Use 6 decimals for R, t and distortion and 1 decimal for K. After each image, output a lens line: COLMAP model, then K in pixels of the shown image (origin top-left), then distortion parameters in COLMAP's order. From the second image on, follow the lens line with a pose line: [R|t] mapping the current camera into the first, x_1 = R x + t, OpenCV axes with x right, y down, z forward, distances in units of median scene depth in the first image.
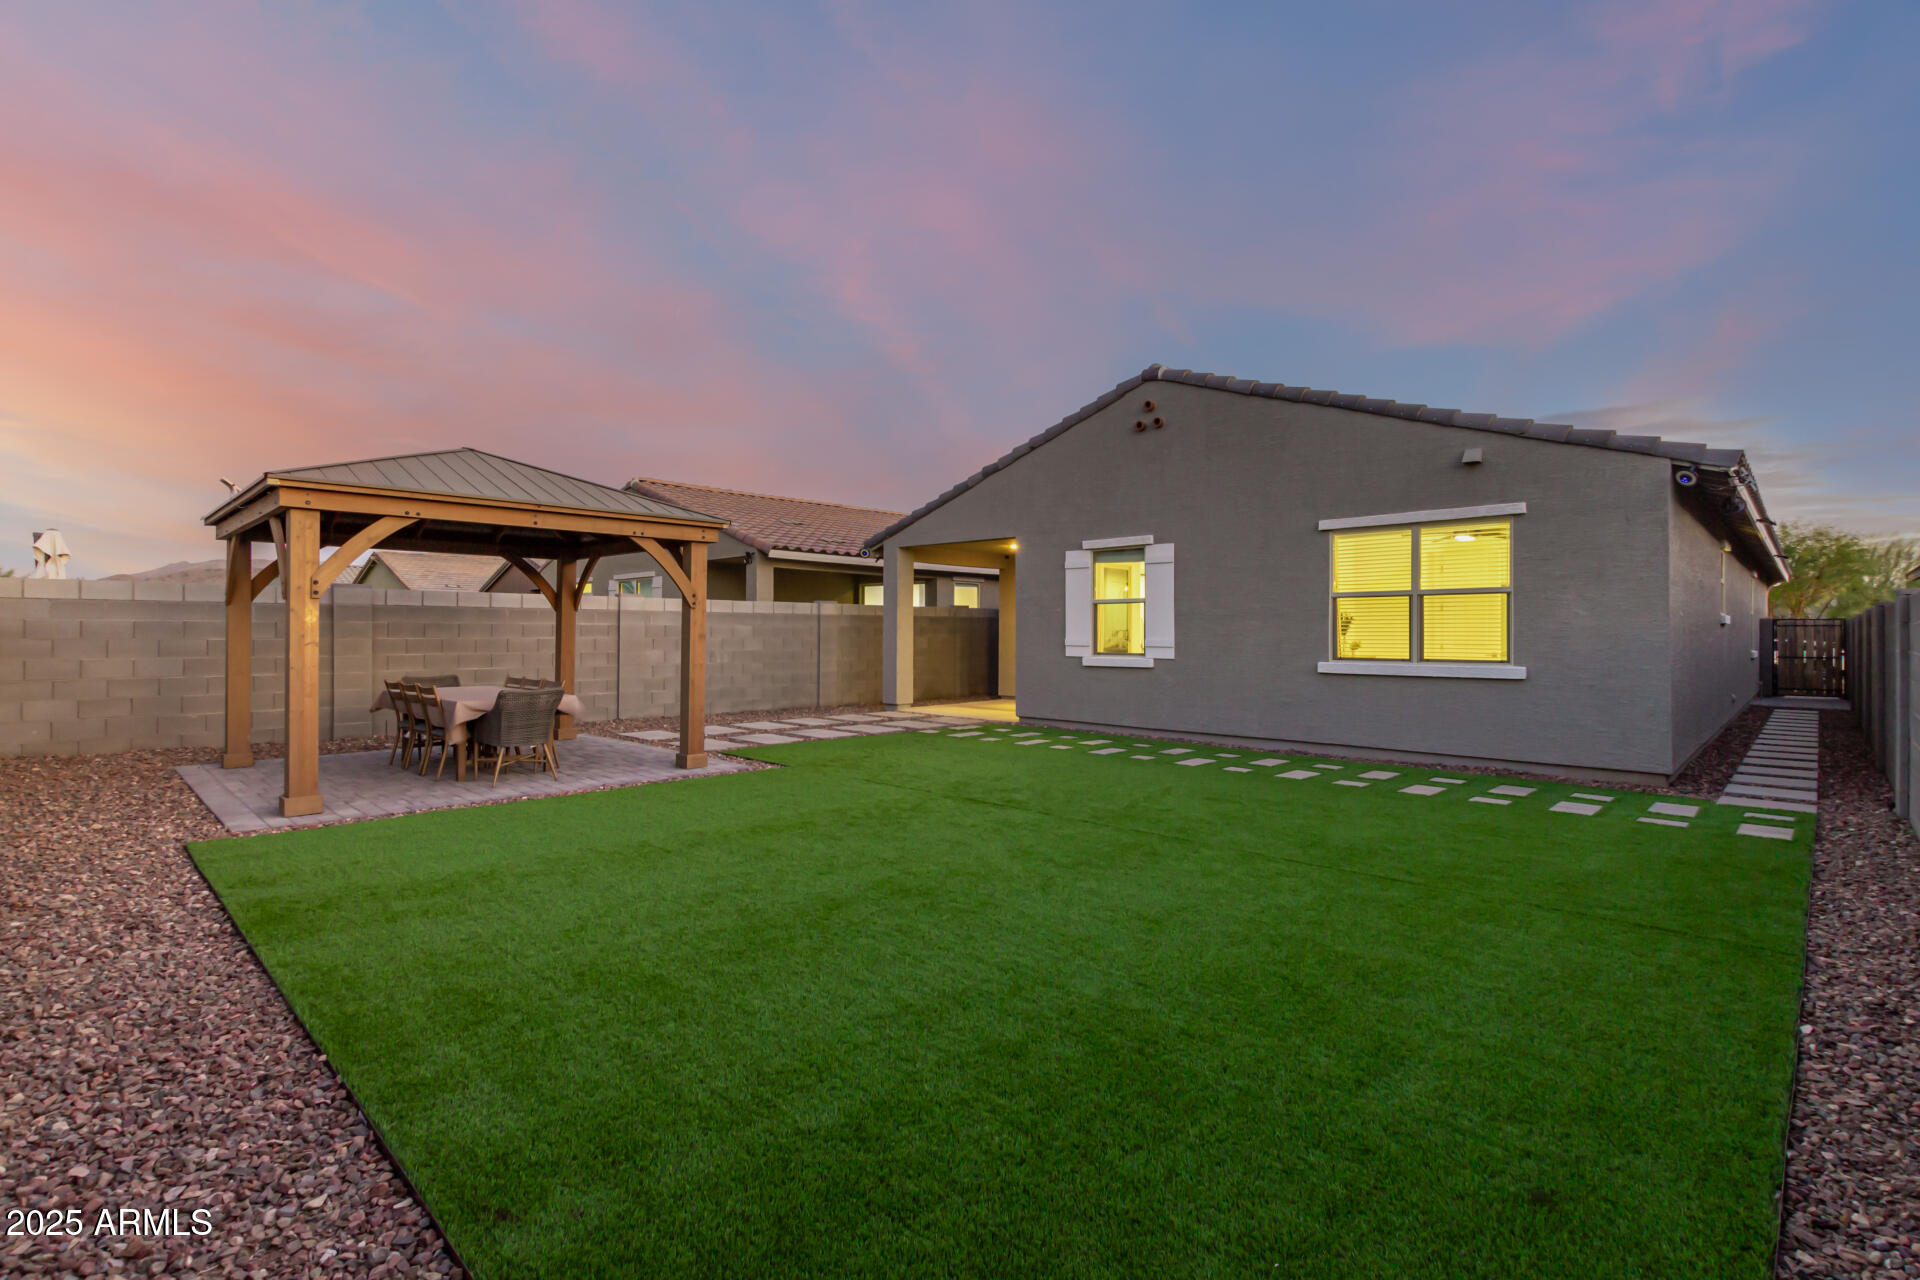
lens RADIAL K [[874.3, 0, 962.5], [0, 874.3, 630.8], [0, 0, 1]] dist [0.002983, 0.000106]
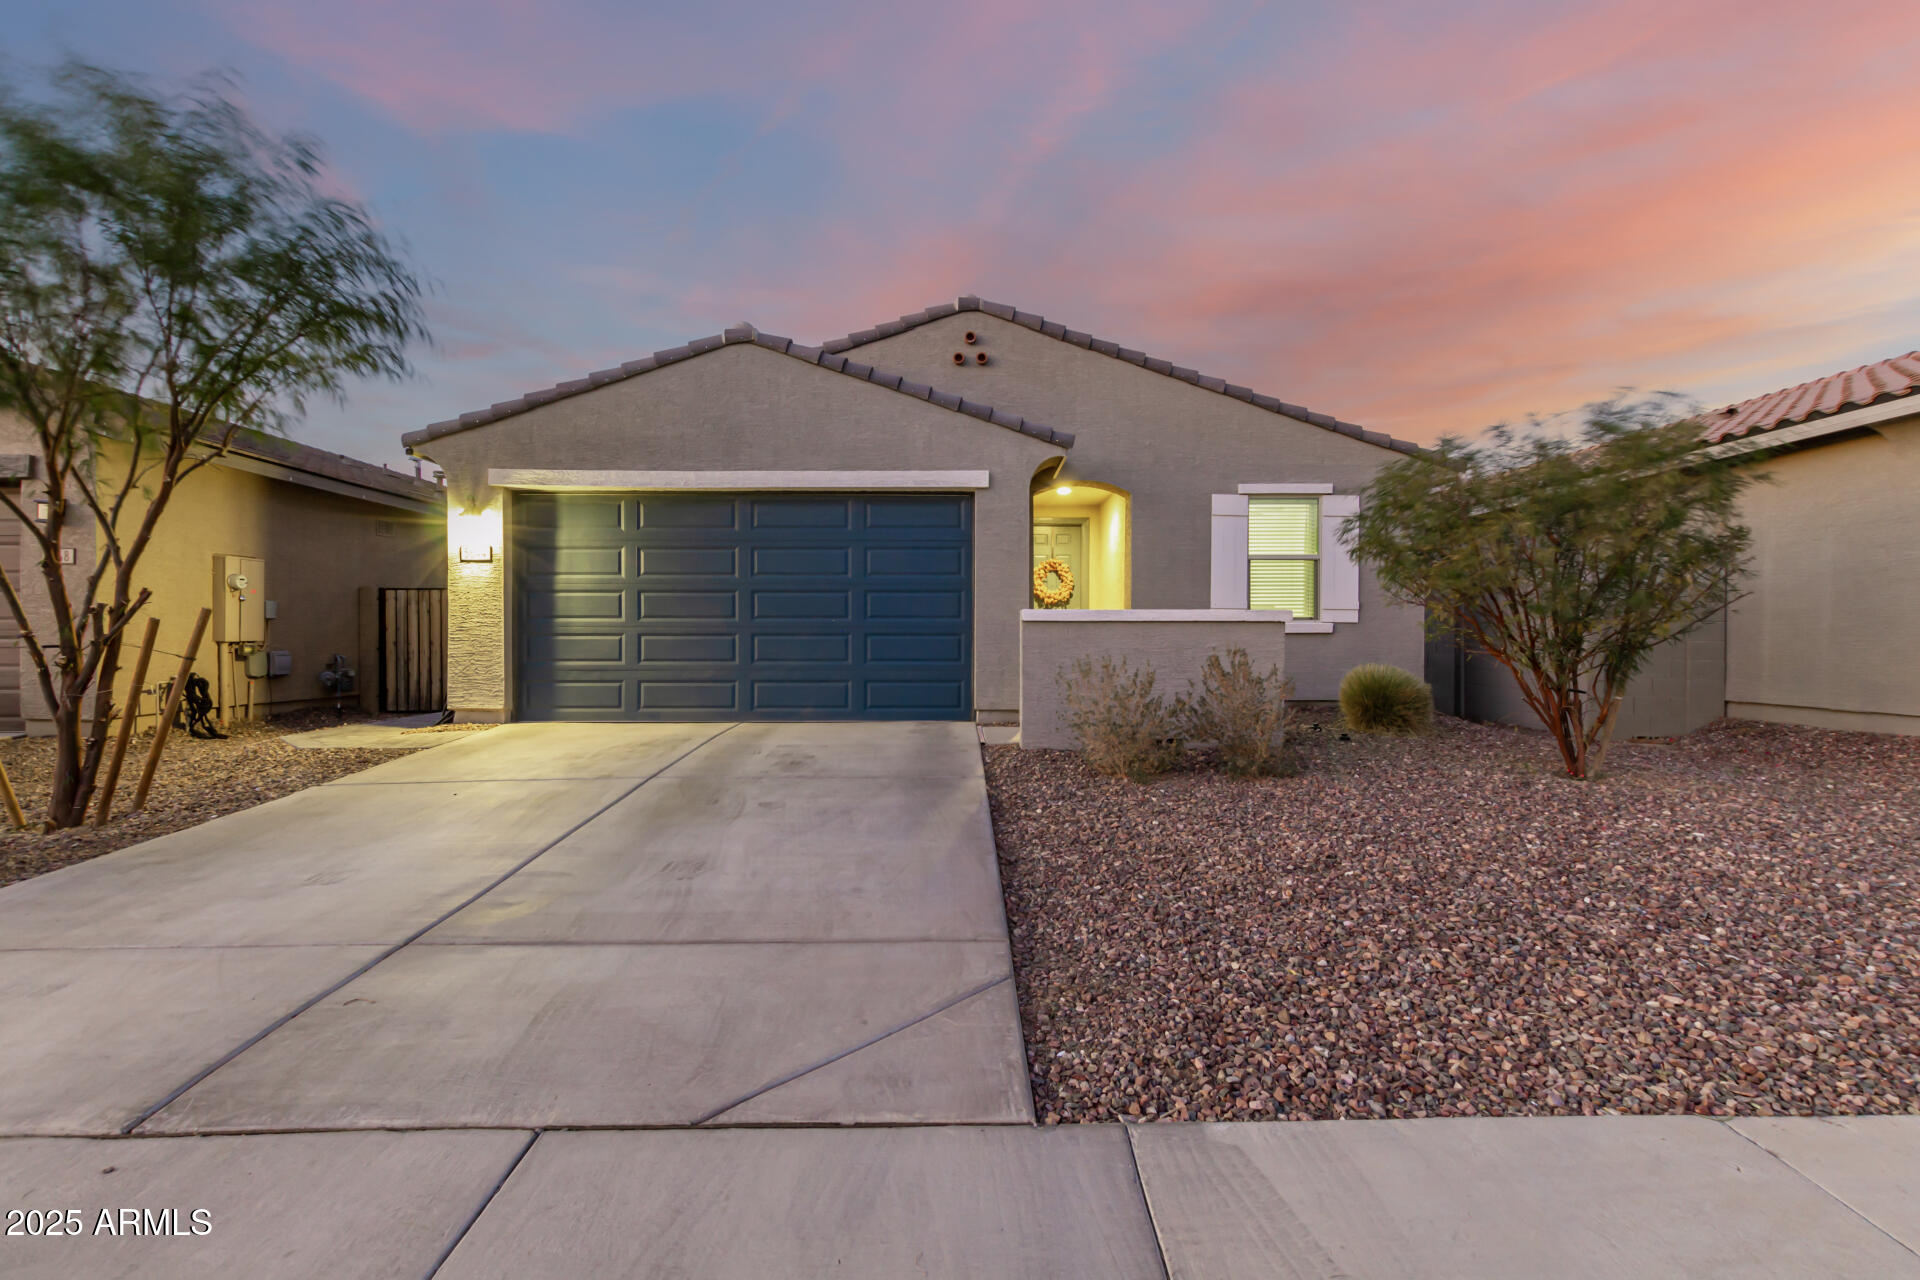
lens RADIAL K [[874.3, 0, 962.5], [0, 874.3, 630.8], [0, 0, 1]] dist [0.002983, 0.000106]
pose [[0.715187, -0.022214, 0.698580, -0.629622], [-0.000876, 0.999466, 0.032679, 0.010435], [-0.698933, -0.023984, 0.714785, 0.576183]]
